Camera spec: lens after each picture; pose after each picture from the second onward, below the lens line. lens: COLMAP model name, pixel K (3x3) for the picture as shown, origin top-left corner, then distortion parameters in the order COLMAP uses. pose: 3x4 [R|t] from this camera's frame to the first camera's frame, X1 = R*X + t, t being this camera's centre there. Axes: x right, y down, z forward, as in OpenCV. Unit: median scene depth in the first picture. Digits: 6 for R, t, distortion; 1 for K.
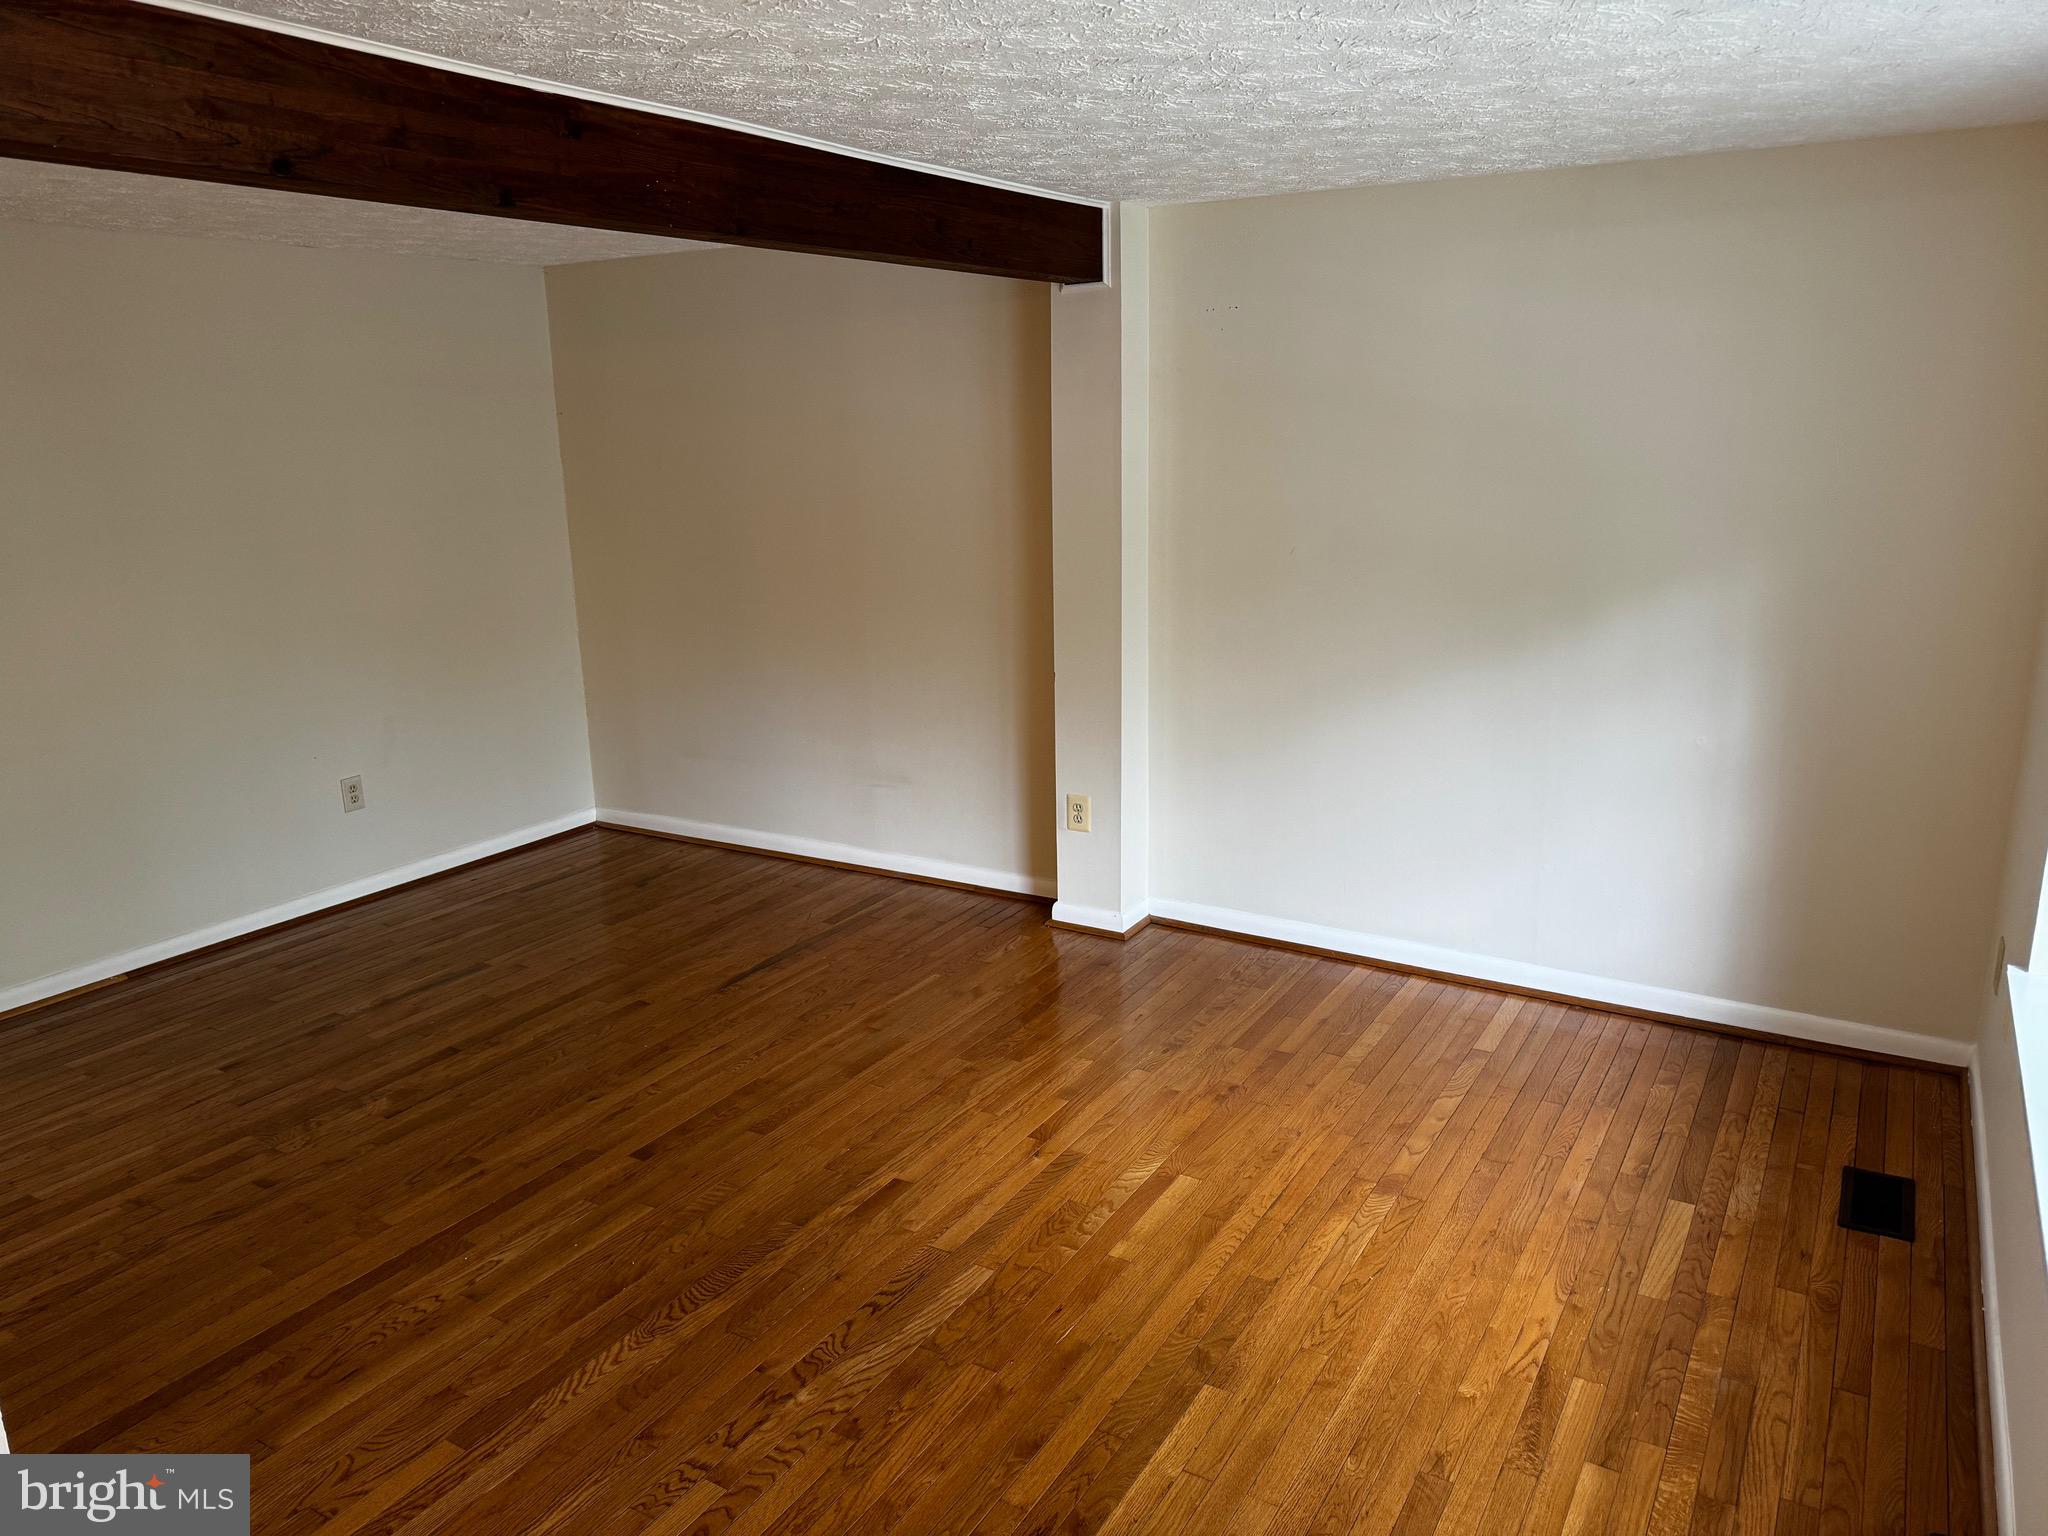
lens RADIAL K [[1455.4, 0, 1023.0], [0, 1455.4, 783.0], [0, 0, 1]] dist [0.009988, -0.016050]
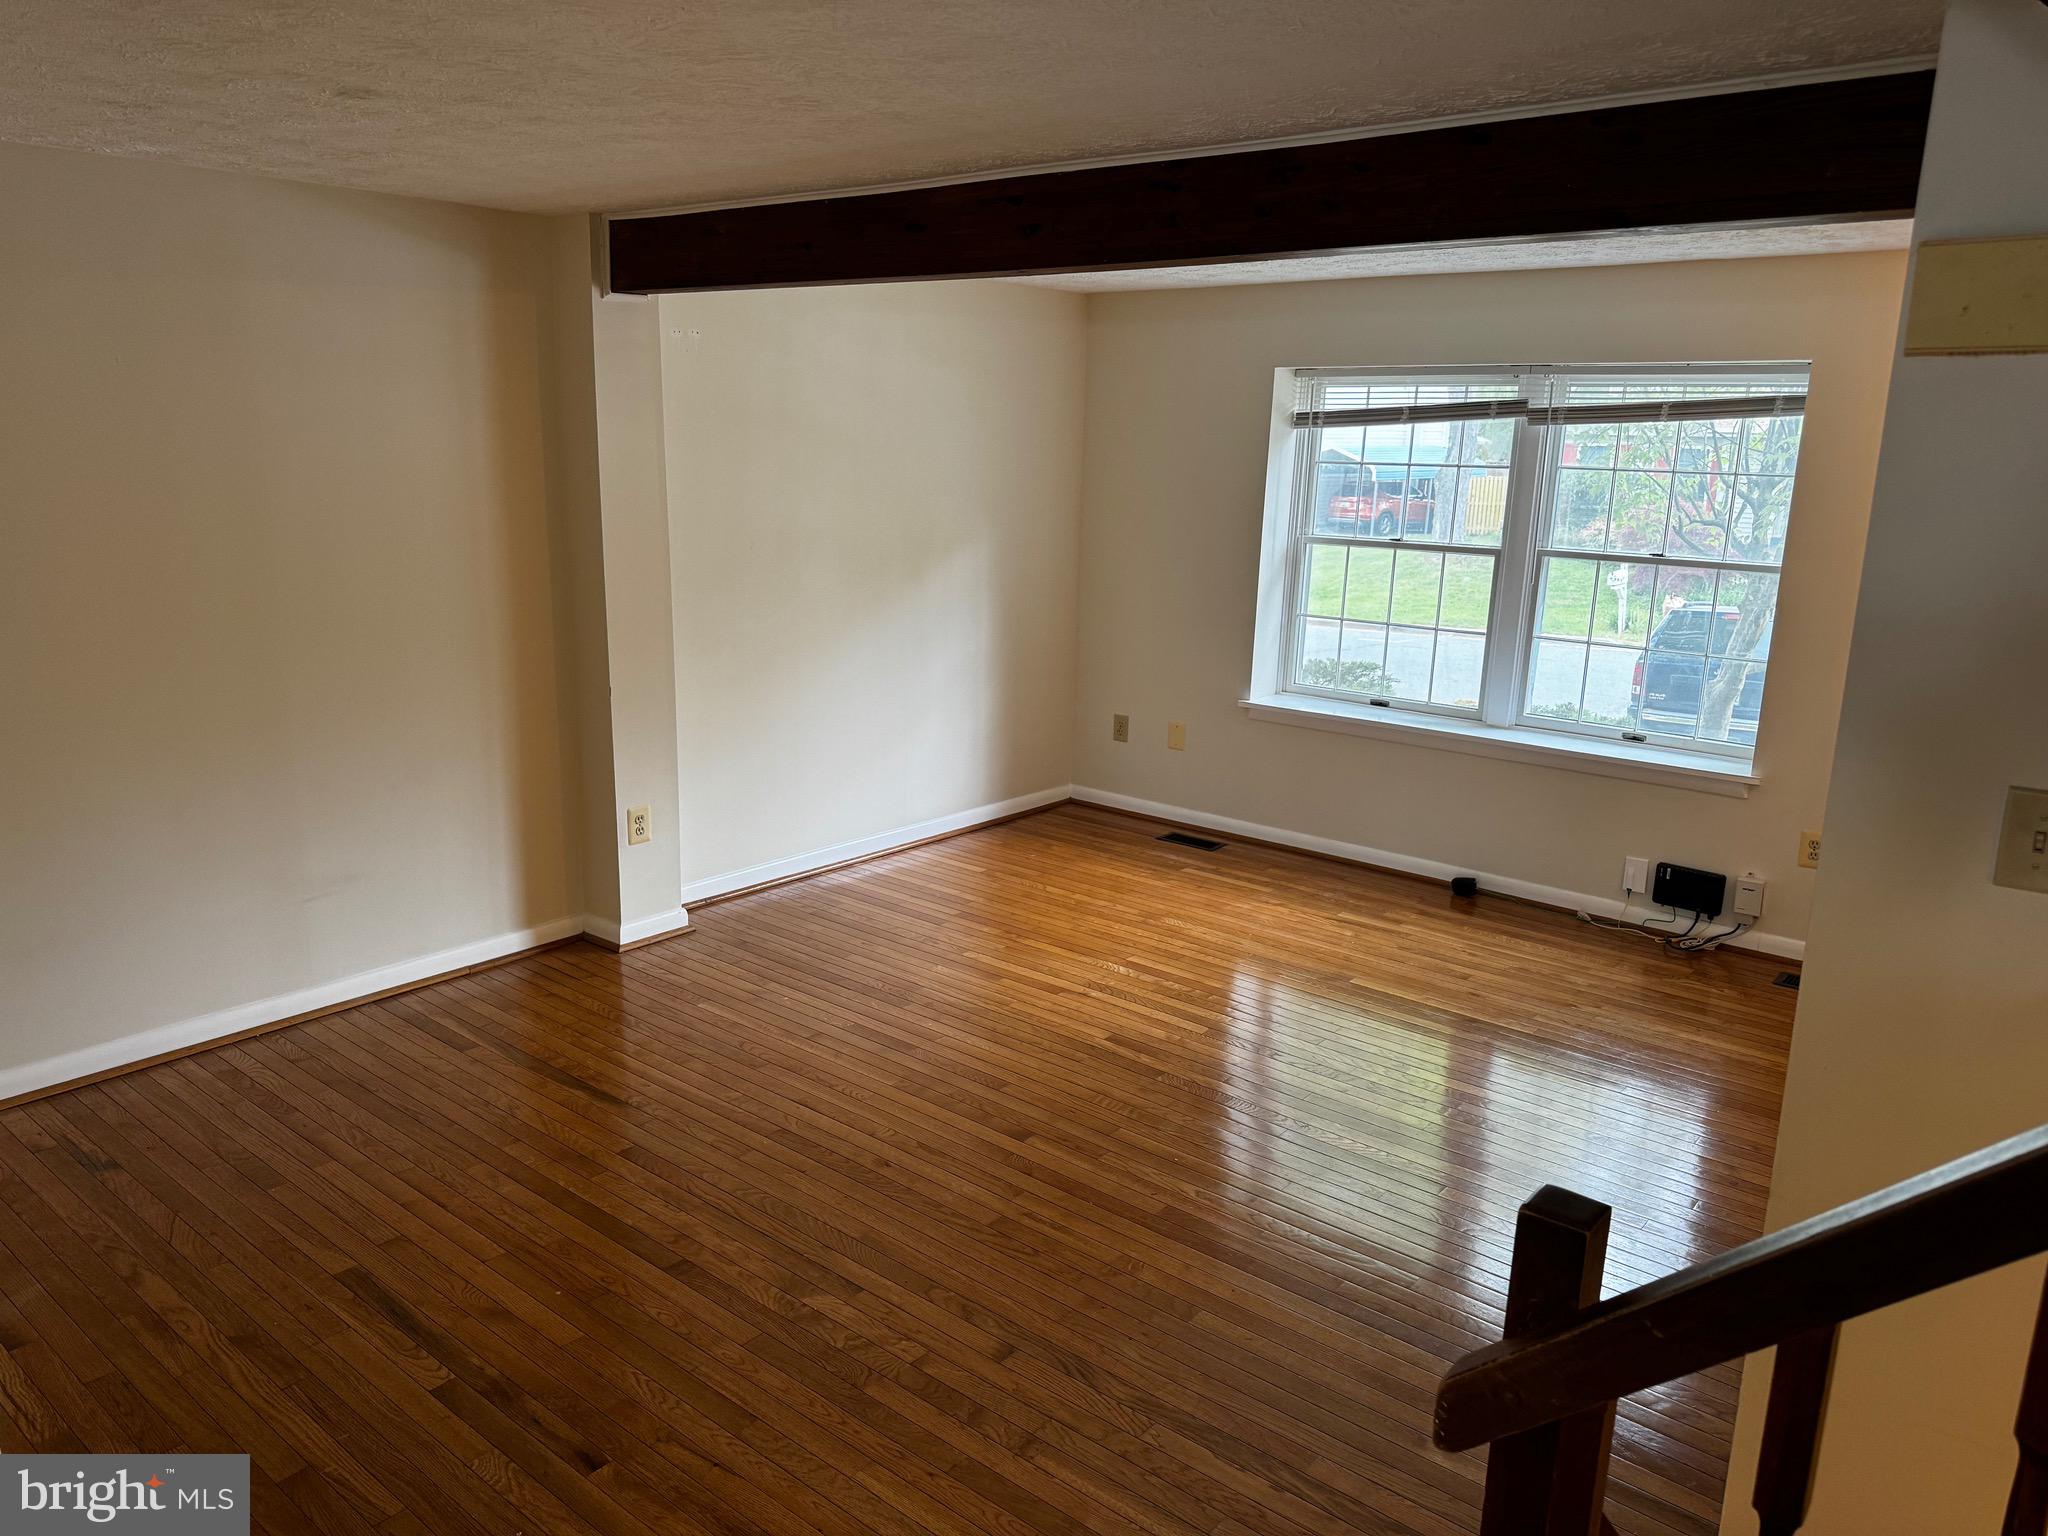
lens RADIAL K [[1455.4, 0, 1020.9], [0, 1455.4, 757.8], [0, 0, 1]] dist [0.009988, -0.016050]
pose [[0.157280, -0.196575, 0.967792, -1.149125], [0.231202, 0.960083, 0.157436, -0.157979], [-0.960109, 0.198994, 0.196450, 0.707426]]
